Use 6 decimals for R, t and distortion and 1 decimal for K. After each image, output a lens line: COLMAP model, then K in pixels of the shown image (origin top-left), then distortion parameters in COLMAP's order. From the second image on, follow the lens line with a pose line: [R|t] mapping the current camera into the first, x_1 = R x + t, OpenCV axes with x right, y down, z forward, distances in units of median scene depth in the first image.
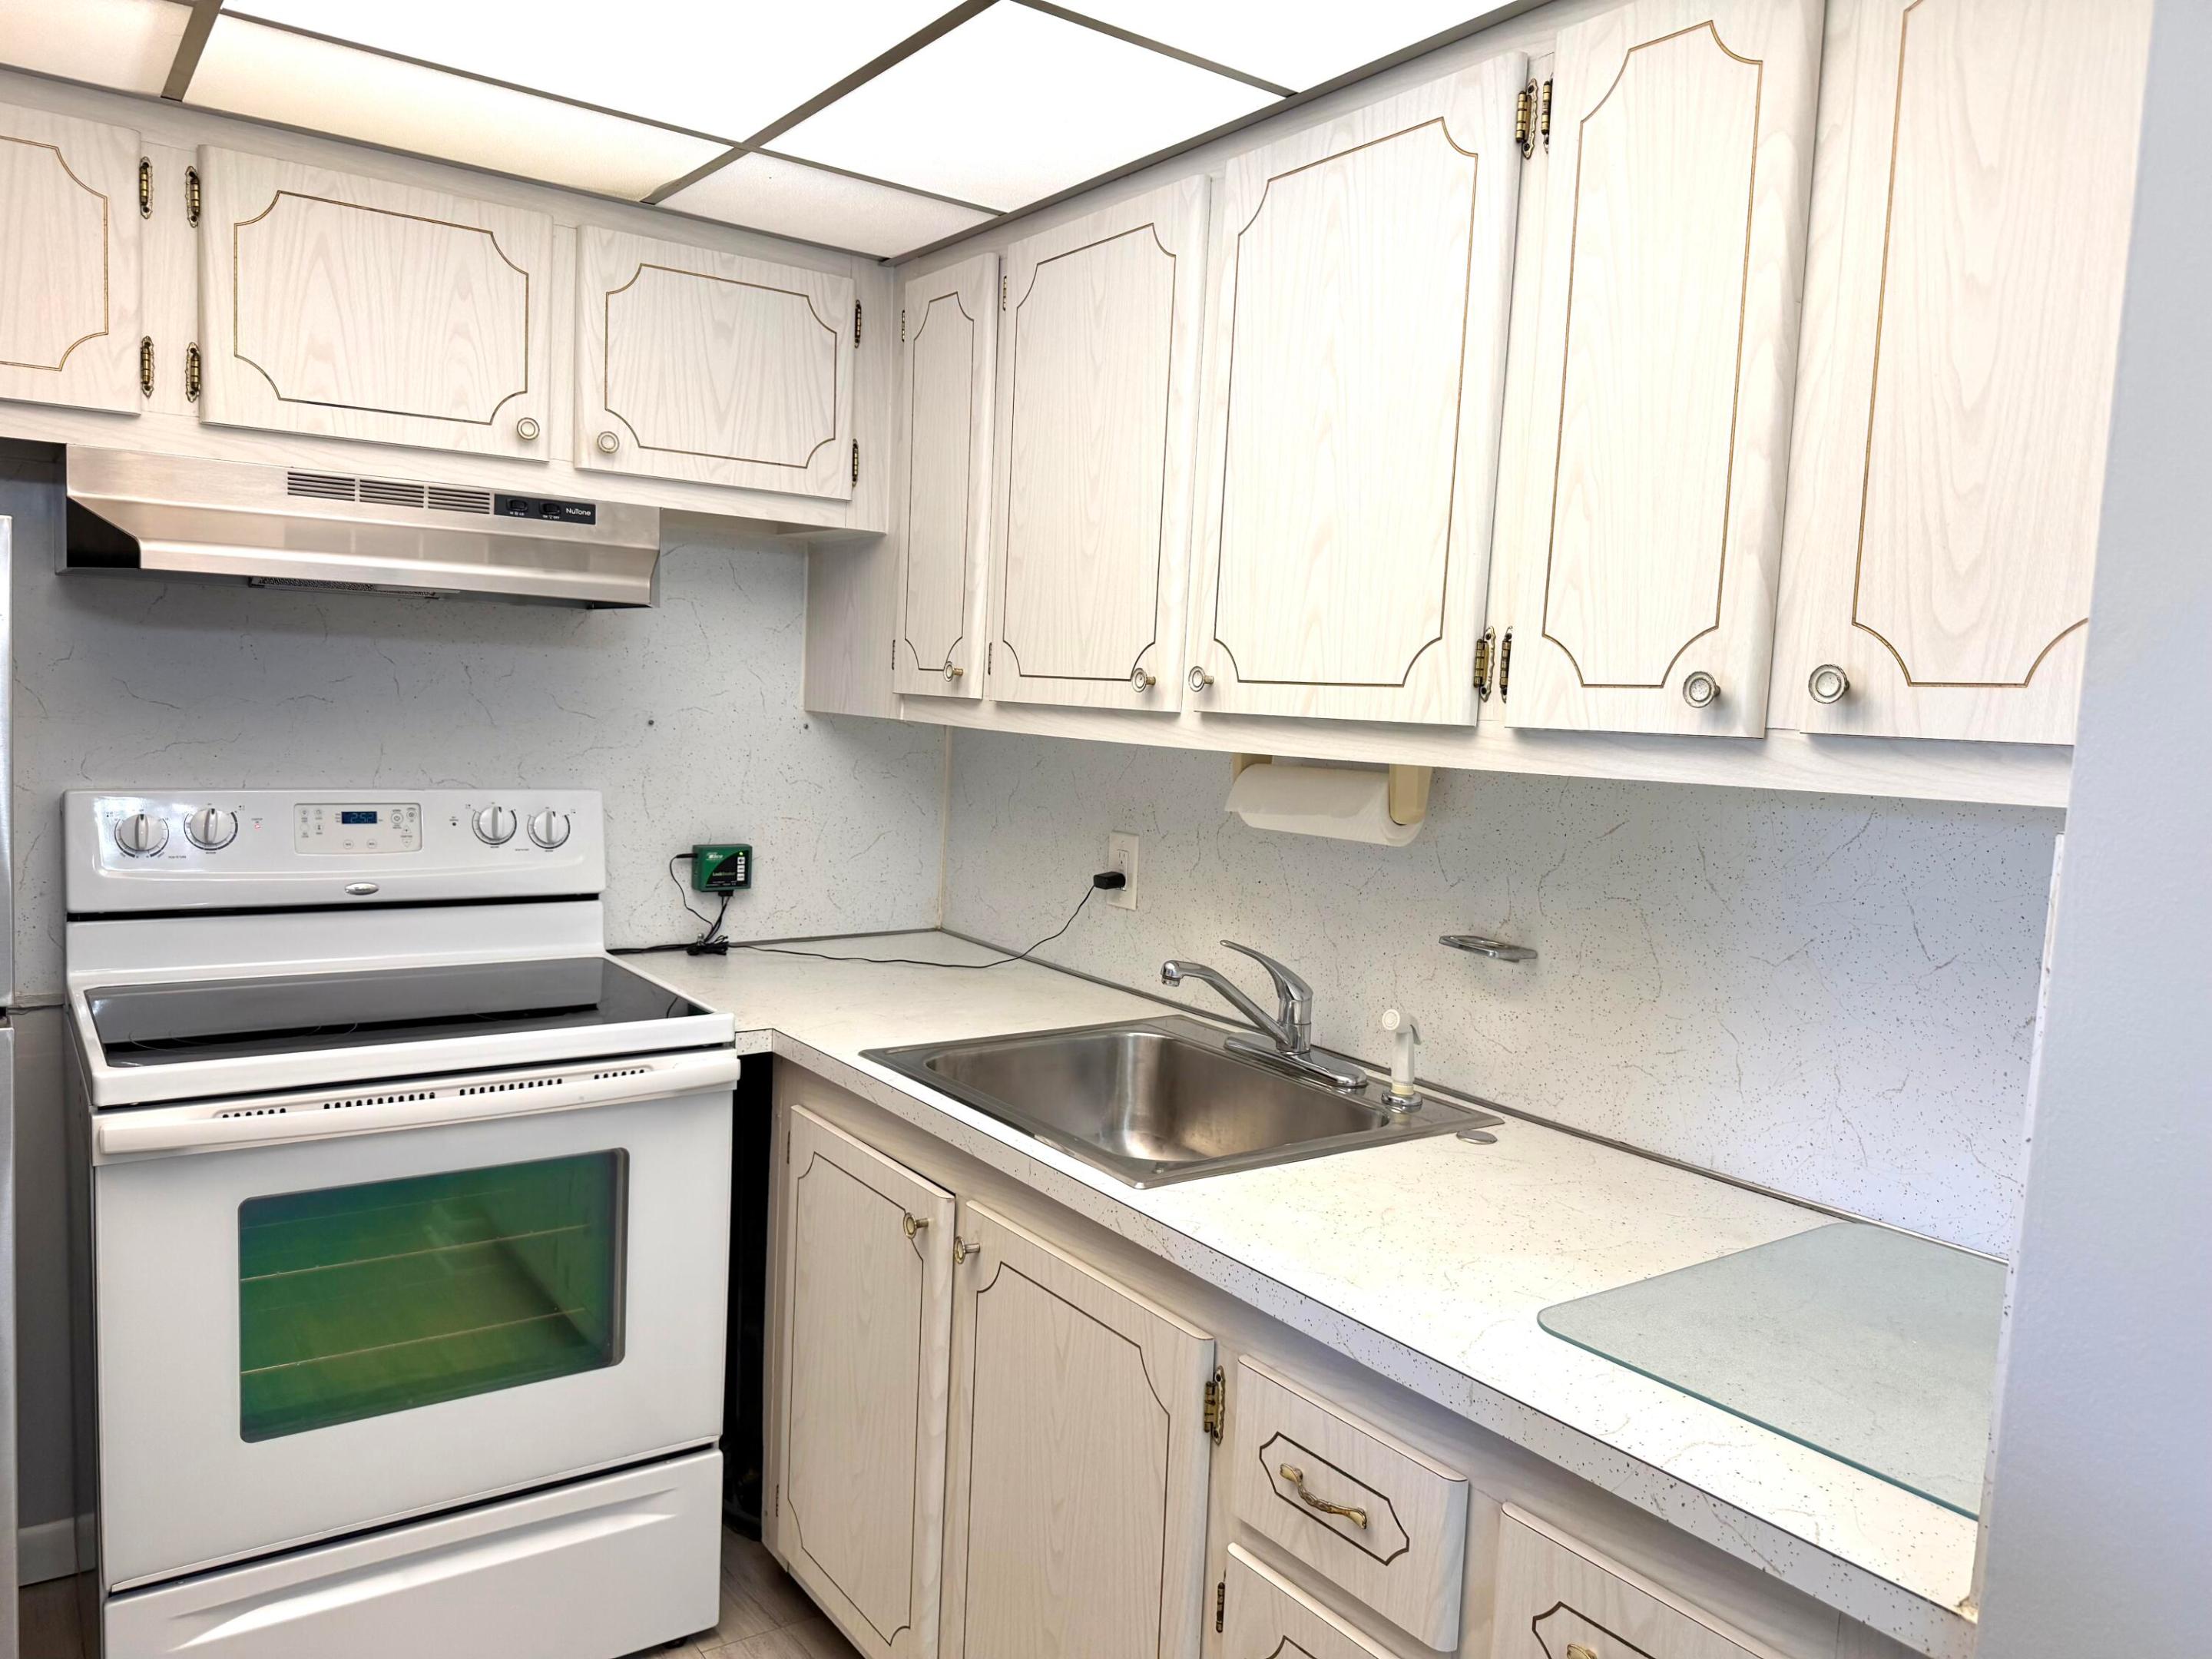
lens RADIAL K [[1577.1, 0, 1110.2], [0, 1577.1, 824.2], [0, 0, 1]] dist [0.092169, -0.129608]
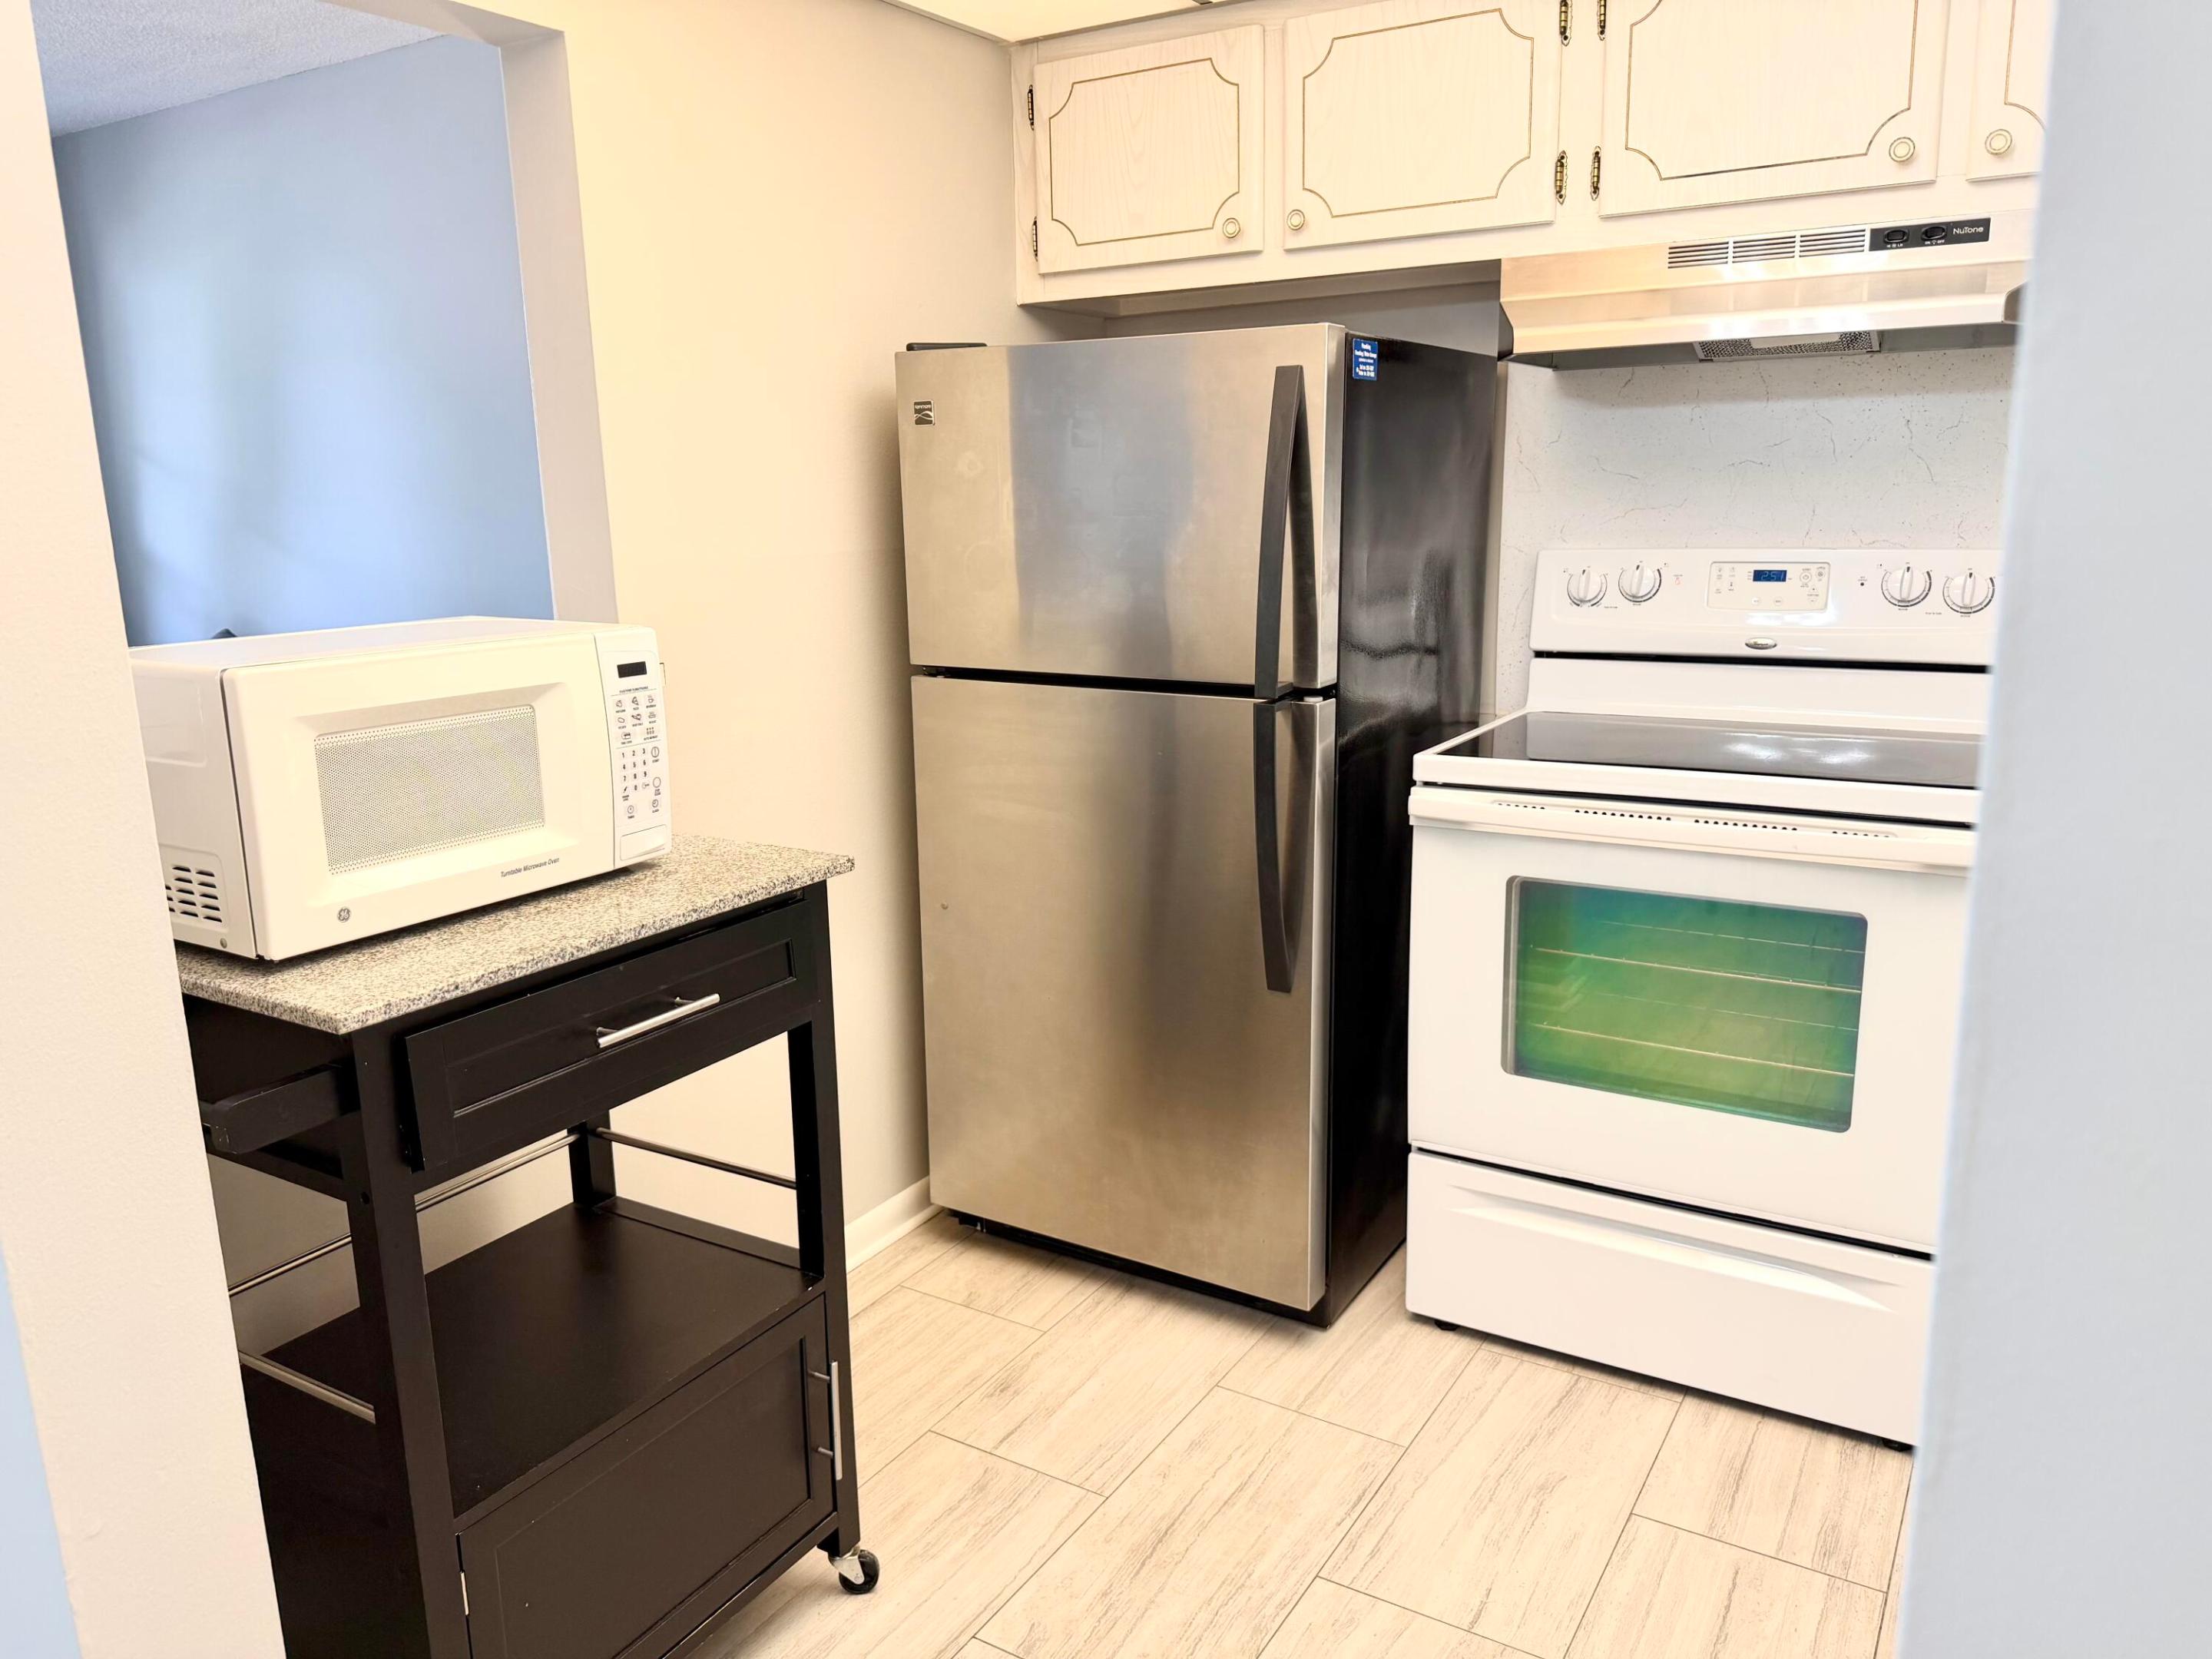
lens RADIAL K [[1599.1, 0, 1093.3], [0, 1599.1, 821.9], [0, 0, 1]] dist [0.059395, -0.089798]
pose [[0.382044, 0.132869, -0.914543, 0.362513], [-0.041602, 0.991080, 0.126610, 0.042025], [0.923207, -0.010324, 0.384164, 0.191735]]
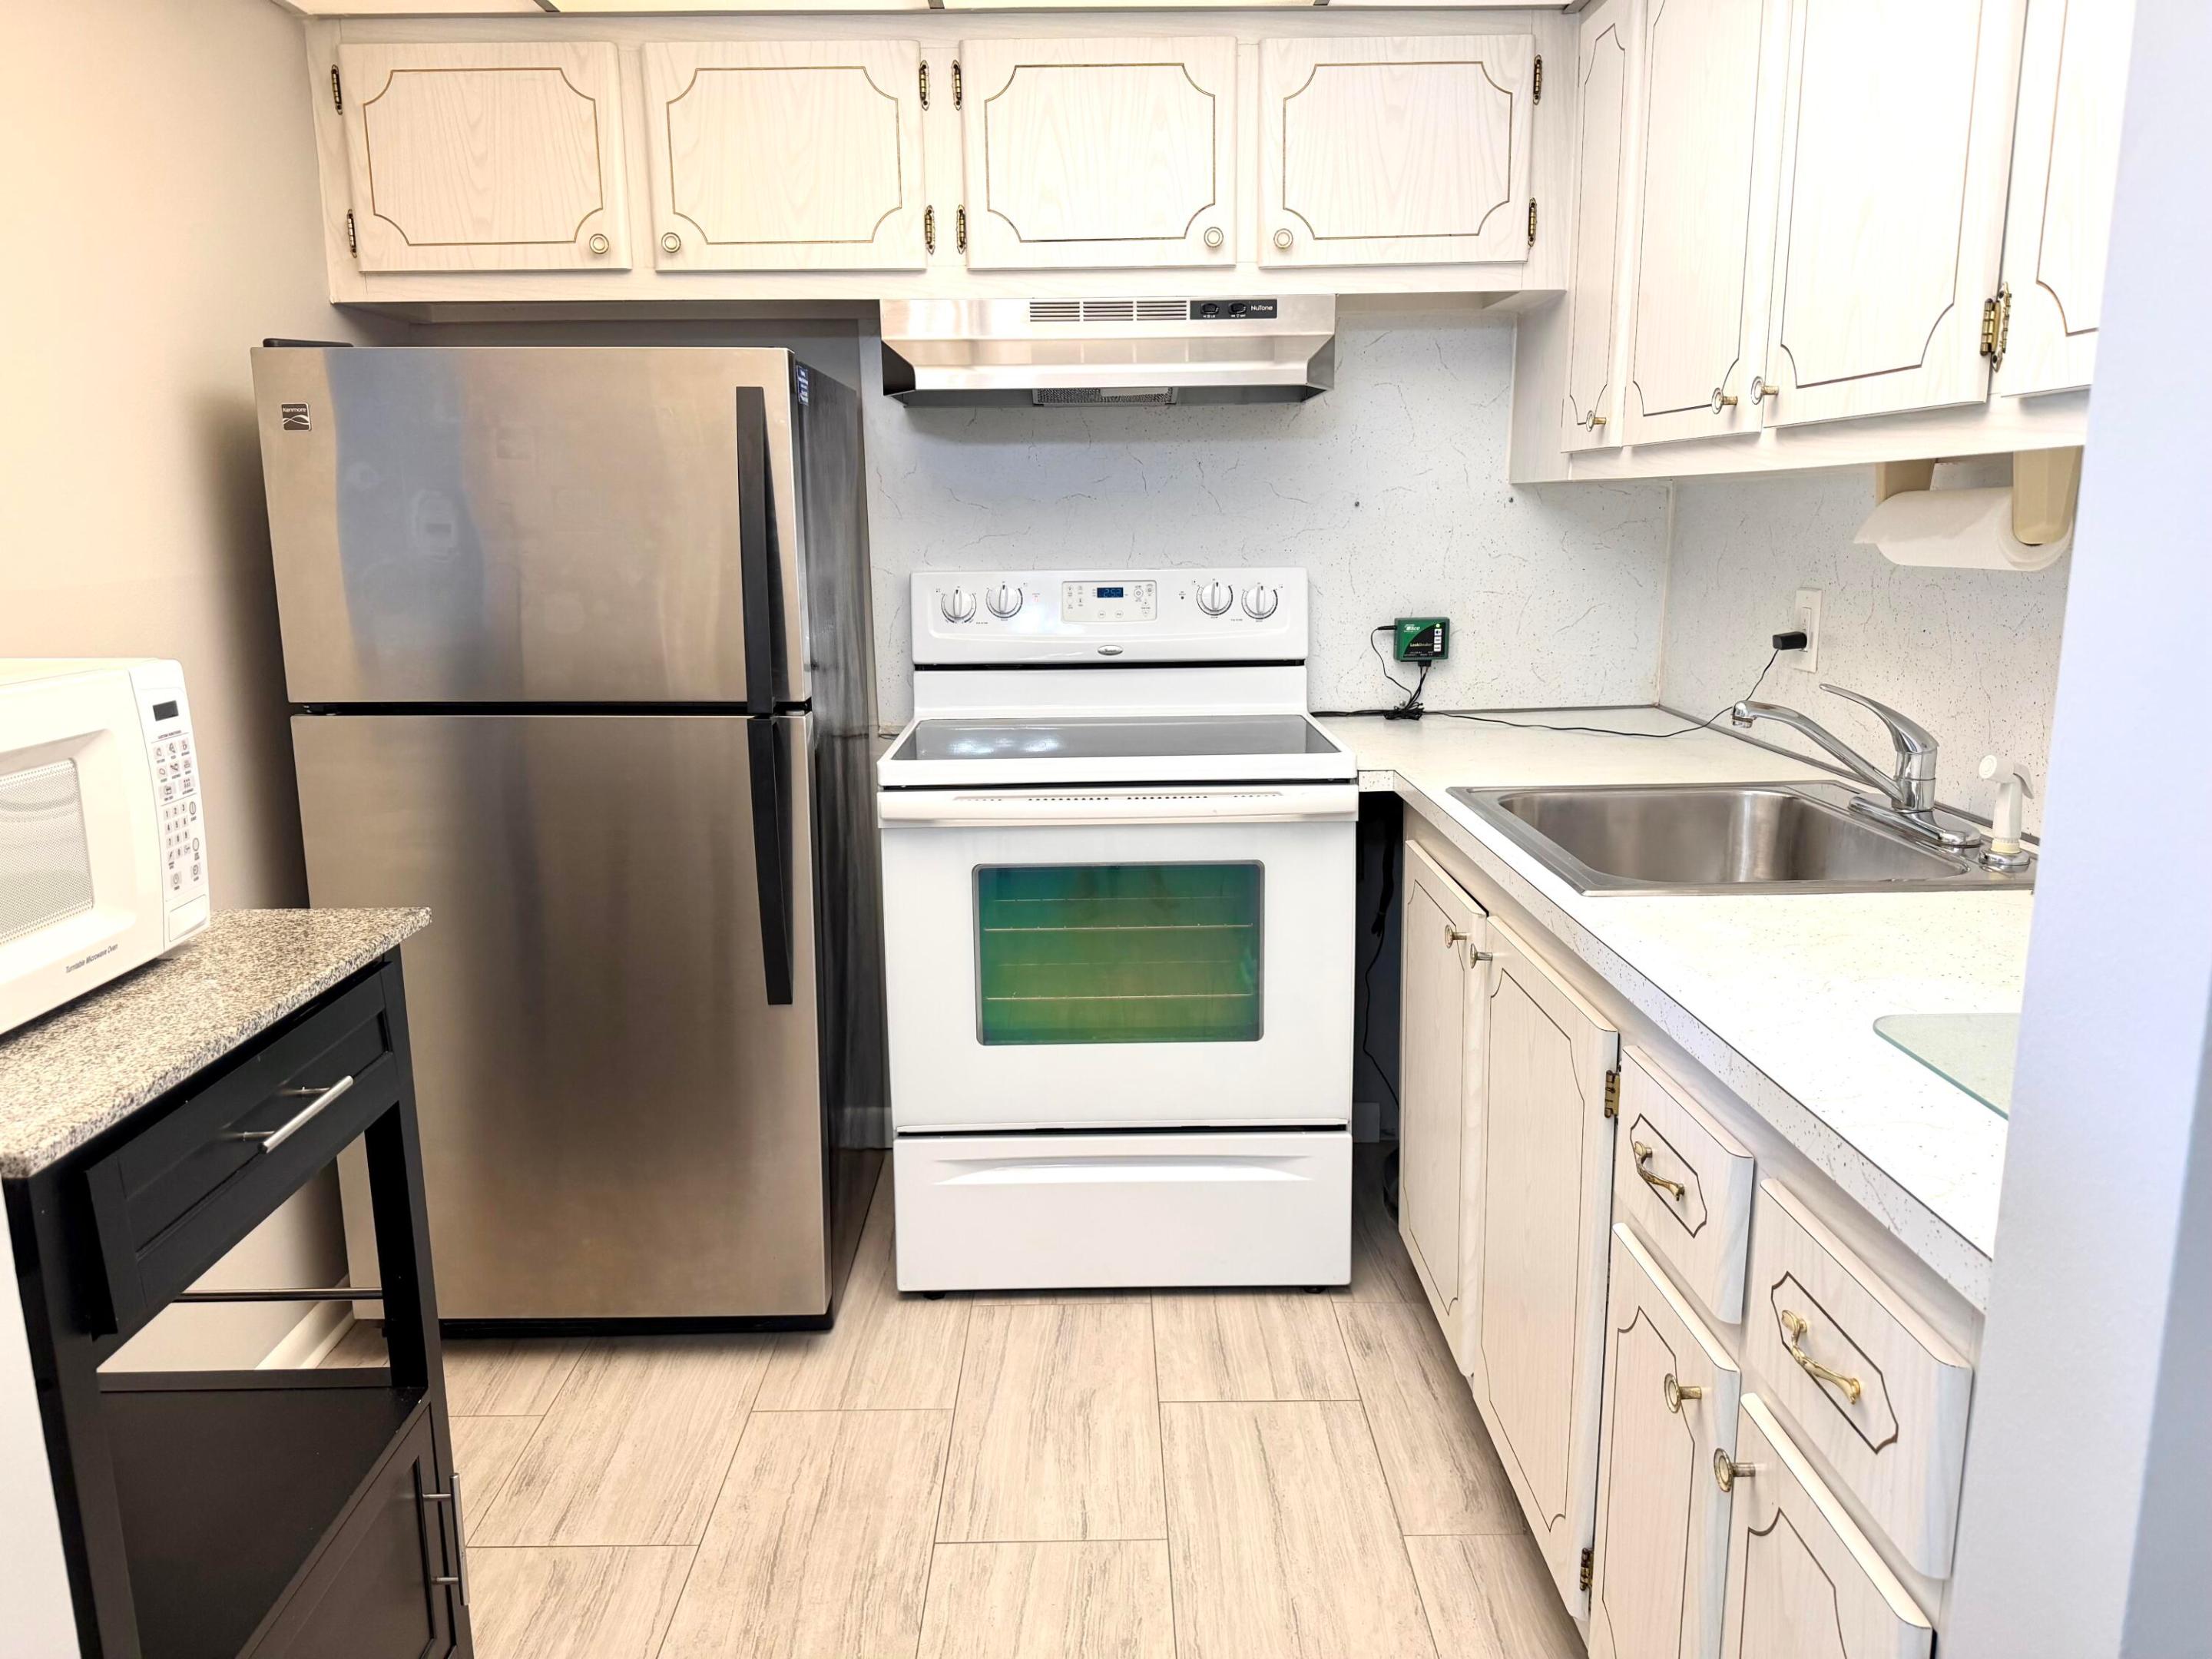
lens RADIAL K [[1584.8, 0, 1106.0], [0, 1584.8, 829.5], [0, 0, 1]] dist [0.106346, -0.211374]
pose [[0.818384, 0.055560, -0.571980, 0.245422], [0.000866, 0.995195, 0.097908, 0.060227], [0.574672, -0.080622, 0.814403, -0.010396]]
